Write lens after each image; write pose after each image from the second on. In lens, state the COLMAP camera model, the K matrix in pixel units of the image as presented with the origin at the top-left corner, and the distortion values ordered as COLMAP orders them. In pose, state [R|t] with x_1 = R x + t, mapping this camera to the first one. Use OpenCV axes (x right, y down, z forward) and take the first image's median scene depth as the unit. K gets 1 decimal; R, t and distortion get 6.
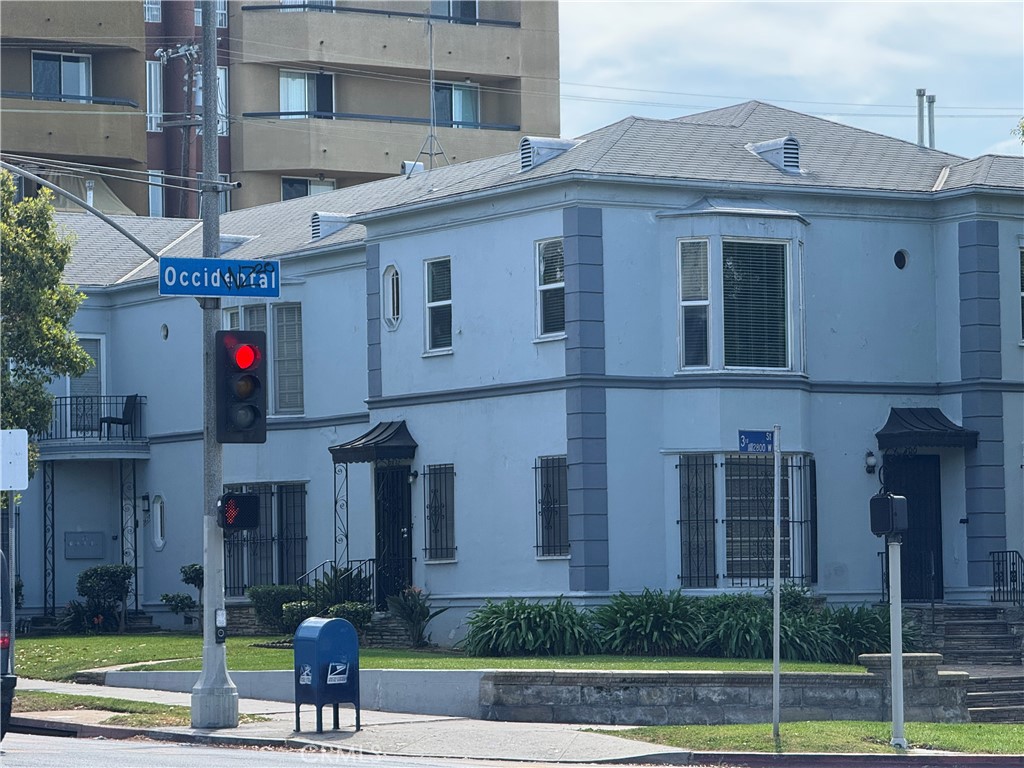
lens RADIAL K [[3569.1, 0, 511.9], [0, 3569.1, 384.2], [0, 0, 1]] dist [0.034523, 0.000000]
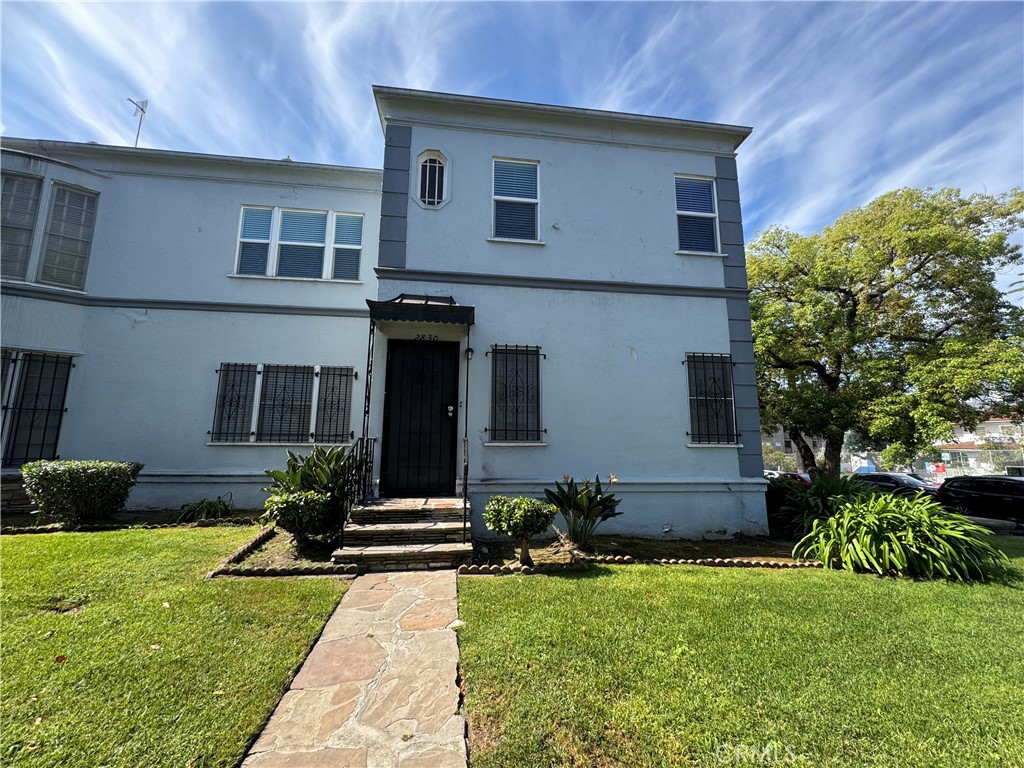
lens RADIAL K [[407.1, 0, 511.4], [0, 407.1, 379.5], [0, 0, 1]] dist [0.001597, 0.000077]
pose [[0.437864, 0.157574, 0.885124, -0.120355], [-0.070837, 0.987507, -0.140758, 0.047847], [-0.896246, -0.001067, 0.443556, 0.947675]]
